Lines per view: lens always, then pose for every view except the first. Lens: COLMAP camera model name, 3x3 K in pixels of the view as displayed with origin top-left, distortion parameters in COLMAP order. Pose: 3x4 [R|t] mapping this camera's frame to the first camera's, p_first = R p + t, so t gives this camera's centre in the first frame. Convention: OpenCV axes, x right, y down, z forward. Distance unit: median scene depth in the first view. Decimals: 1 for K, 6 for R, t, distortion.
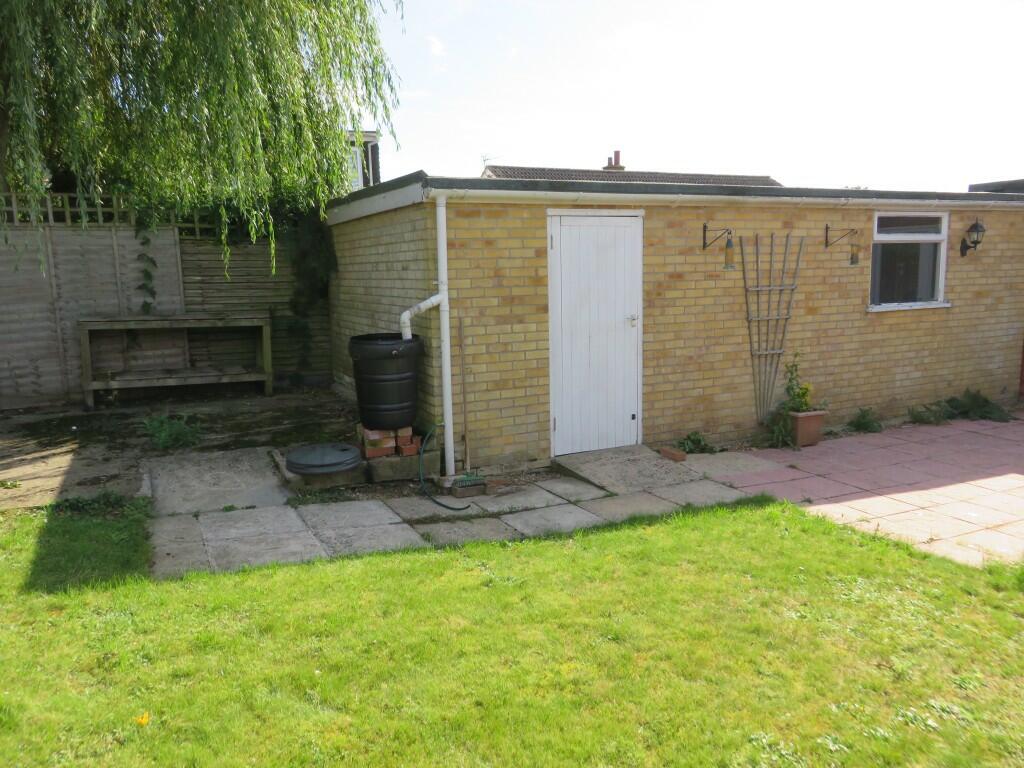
lens RADIAL K [[771.4, 0, 513.6], [0, 771.4, 387.6], [0, 0, 1]] dist [-0.011554, -0.003483]
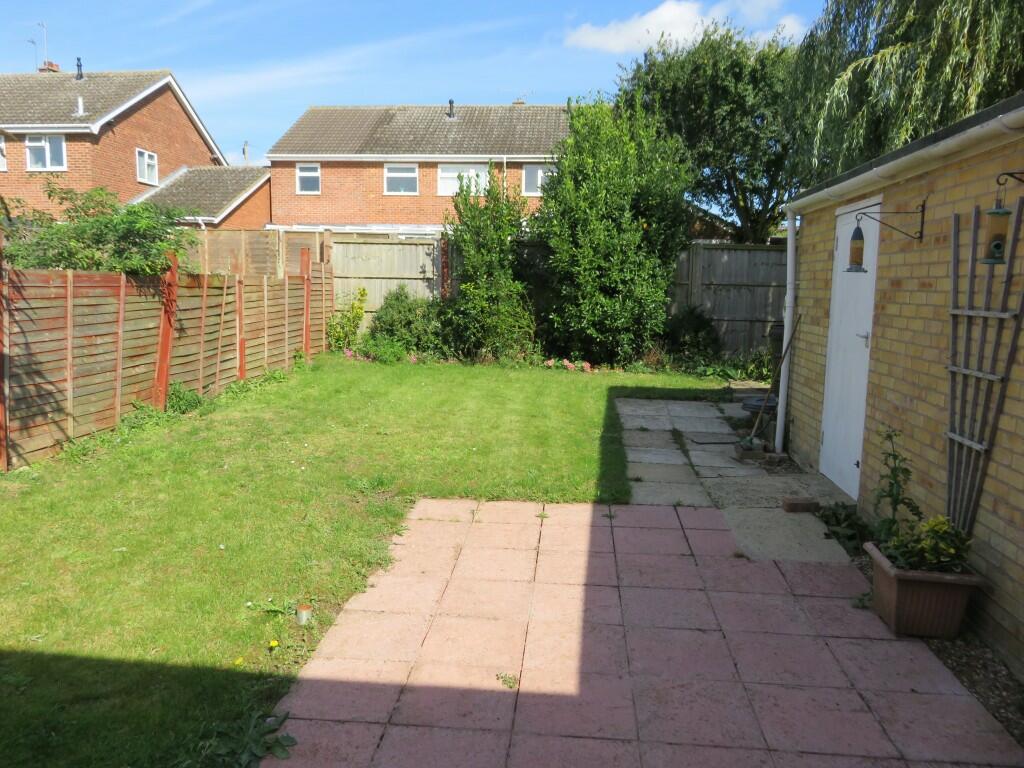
lens RADIAL K [[771.4, 0, 513.6], [0, 771.4, 387.6], [0, 0, 1]] dist [-0.011554, -0.003483]
pose [[-0.527097, 0.123788, -0.840741, 1.042164], [-0.143878, 0.962052, 0.231853, -0.175692], [0.837537, 0.243173, -0.489285, 1.140479]]
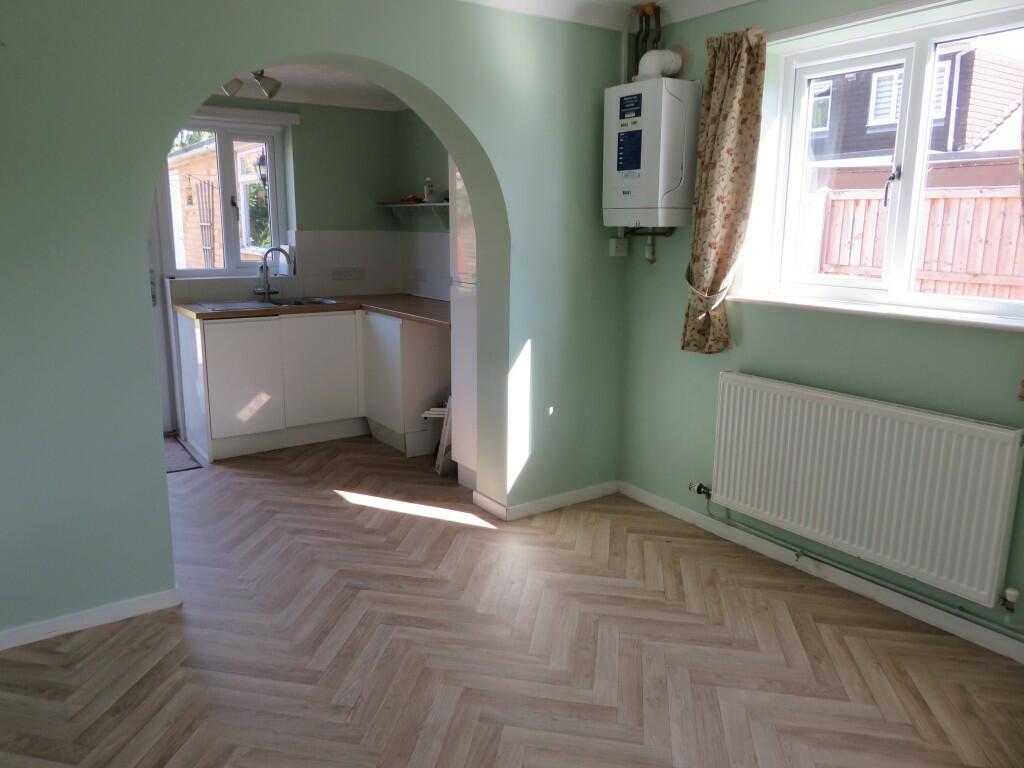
lens RADIAL K [[771.4, 0, 513.6], [0, 771.4, 387.6], [0, 0, 1]] dist [-0.011554, -0.003483]
pose [[0.139659, 0.229796, -0.963166, 1.969974], [-0.167350, 0.964184, 0.205773, -0.247357], [0.975956, 0.132448, 0.173113, 1.506741]]
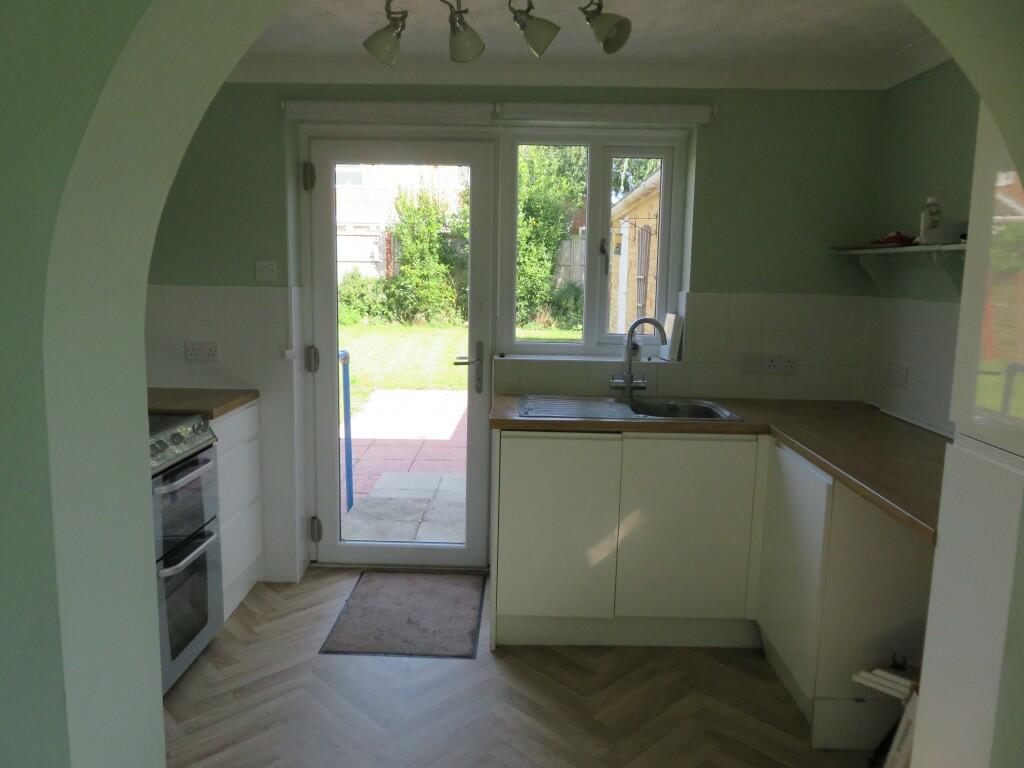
lens RADIAL K [[771.4, 0, 513.6], [0, 771.4, 387.6], [0, 0, 1]] dist [-0.011554, -0.003483]
pose [[-0.464488, 0.149196, -0.872921, 1.584819], [-0.147112, 0.959011, 0.242189, -0.246924], [0.873275, 0.240911, -0.423501, 1.535377]]
